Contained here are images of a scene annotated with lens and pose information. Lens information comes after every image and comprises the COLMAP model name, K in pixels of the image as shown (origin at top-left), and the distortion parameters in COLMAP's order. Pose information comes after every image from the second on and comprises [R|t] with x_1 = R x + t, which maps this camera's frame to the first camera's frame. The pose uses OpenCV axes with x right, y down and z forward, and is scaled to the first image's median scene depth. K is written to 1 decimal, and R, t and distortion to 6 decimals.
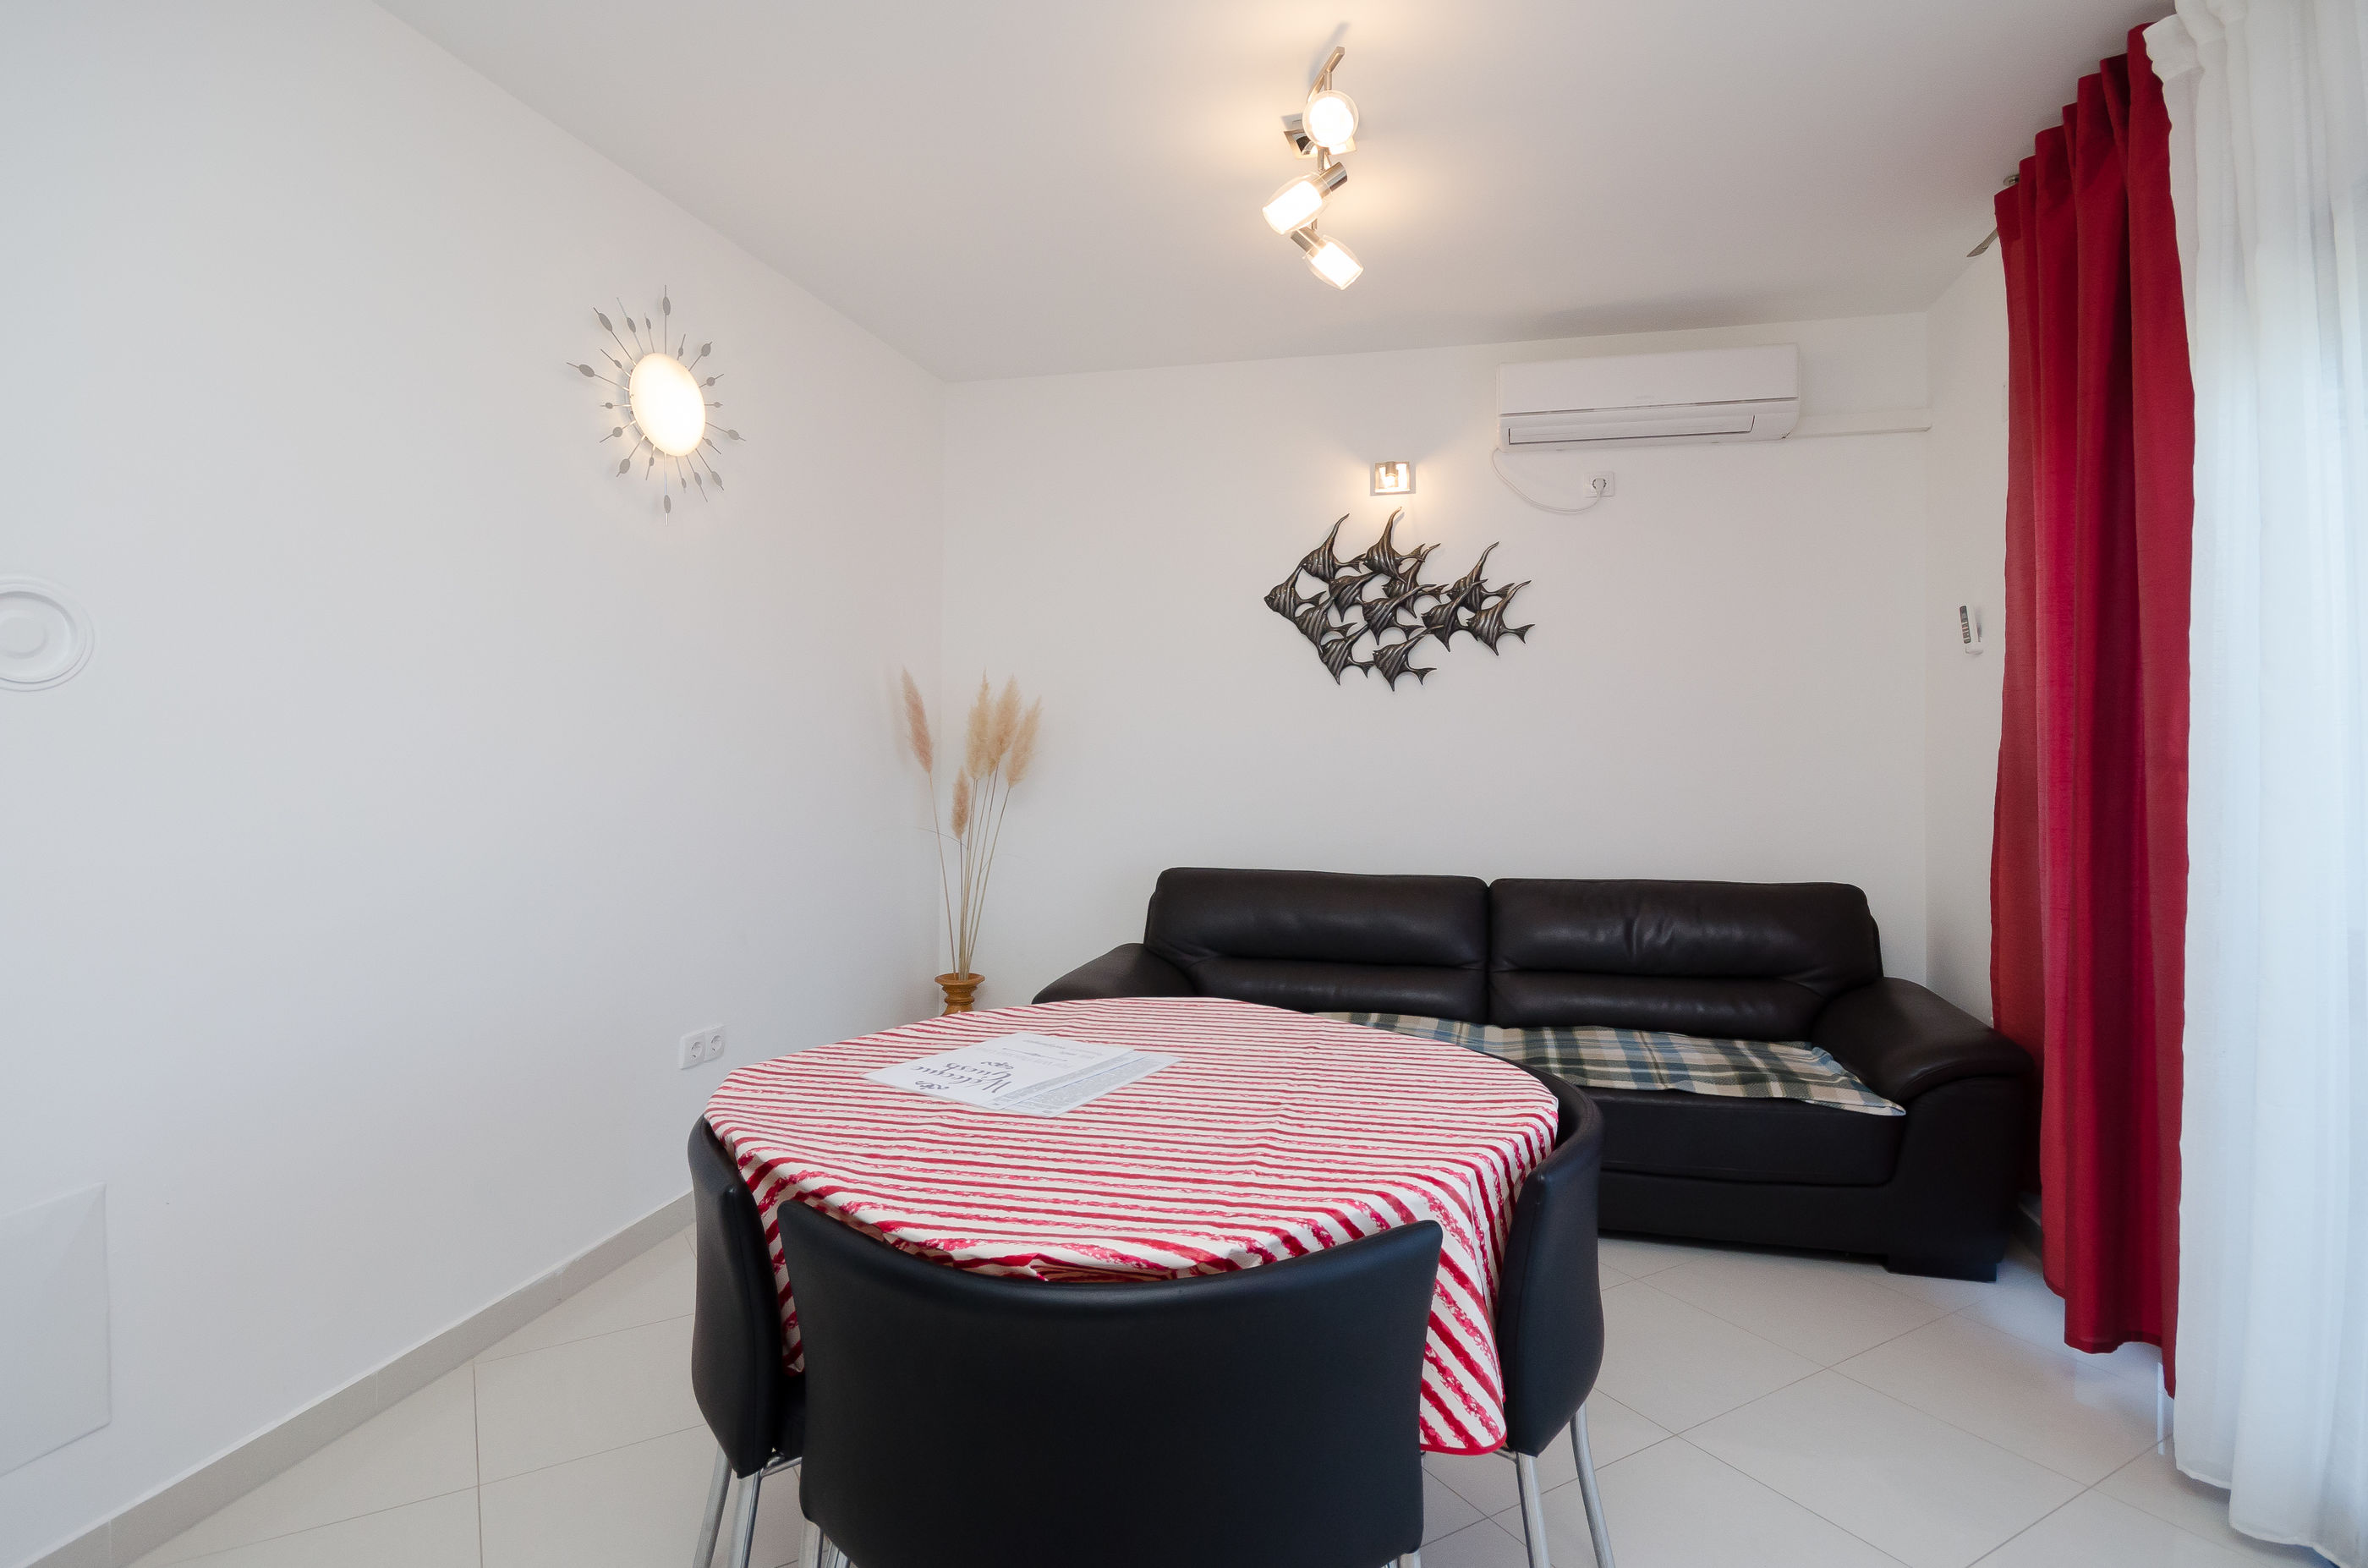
lens RADIAL K [[1102.7, 0, 1343.9], [0, 1102.7, 717.8], [0, 0, 1]] dist [-0.001004, -0.000316]
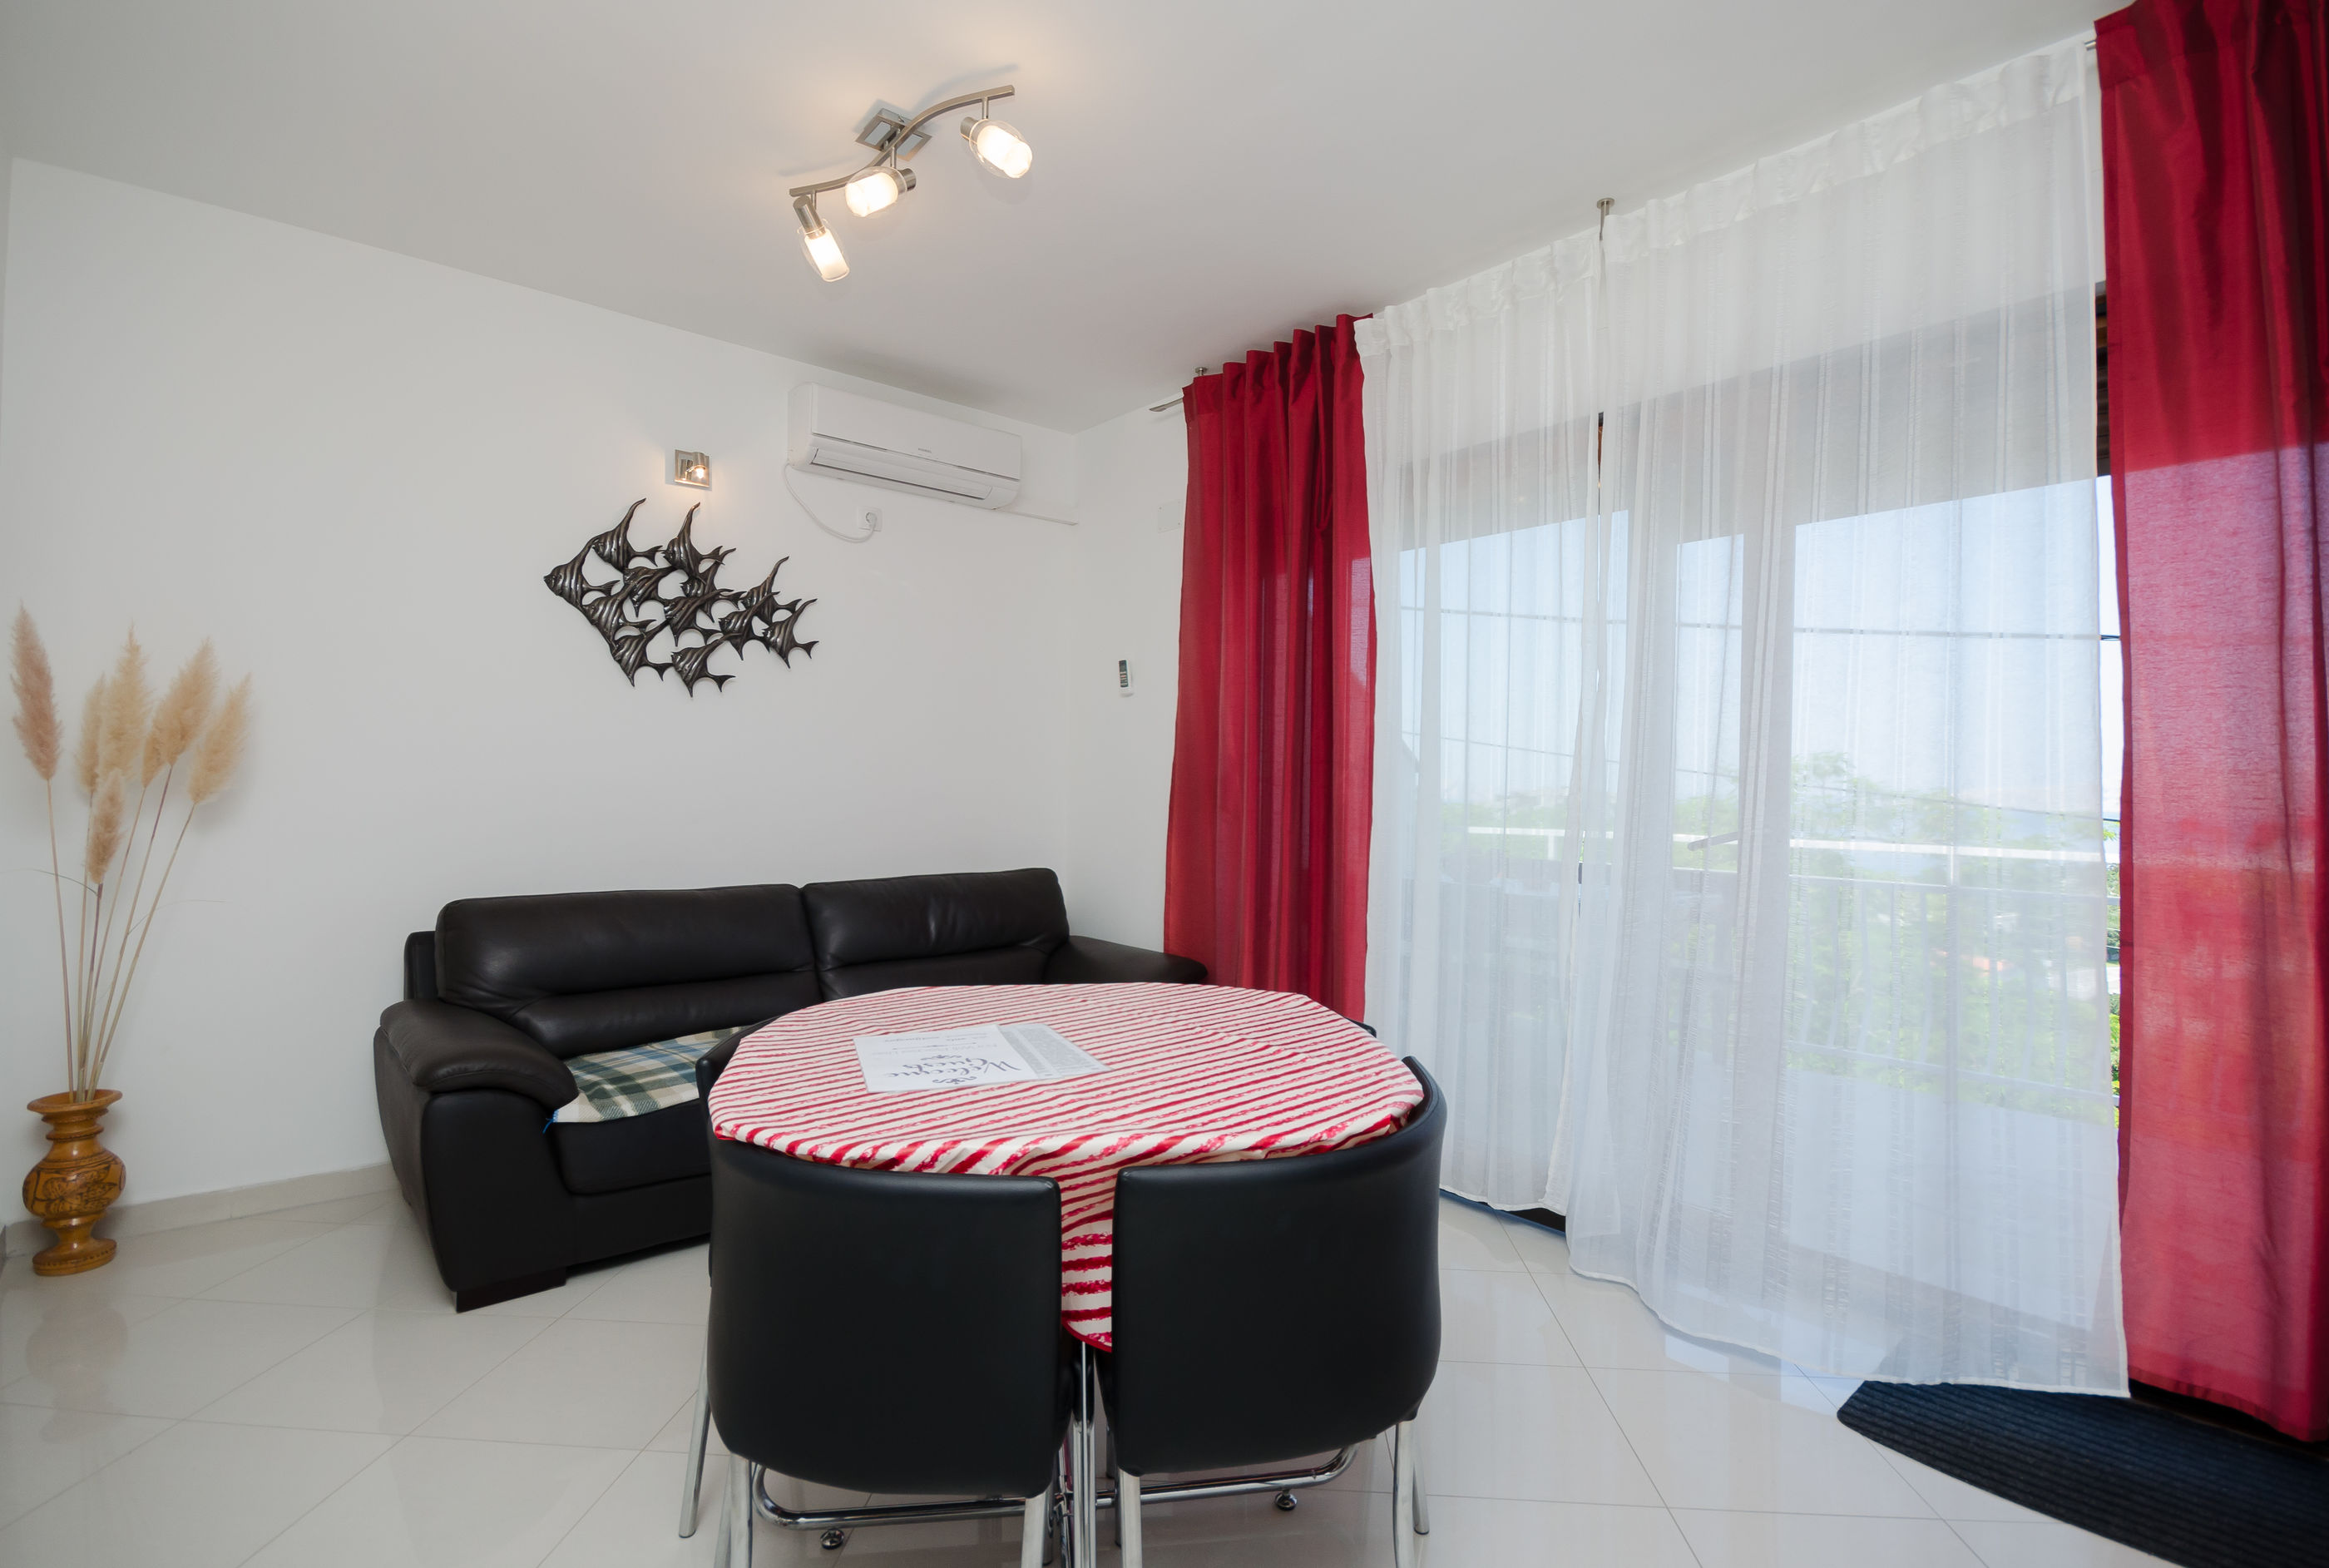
lens RADIAL K [[1017.8, 0, 1164.5], [0, 1017.8, 784.0], [0, 0, 1]] dist [0.001004, 0.000045]
pose [[0.644901, -0.003859, 0.764256, -0.381979], [-0.018835, 0.999603, 0.020940, 0.025957], [-0.764034, -0.027899, 0.644573, 0.132243]]
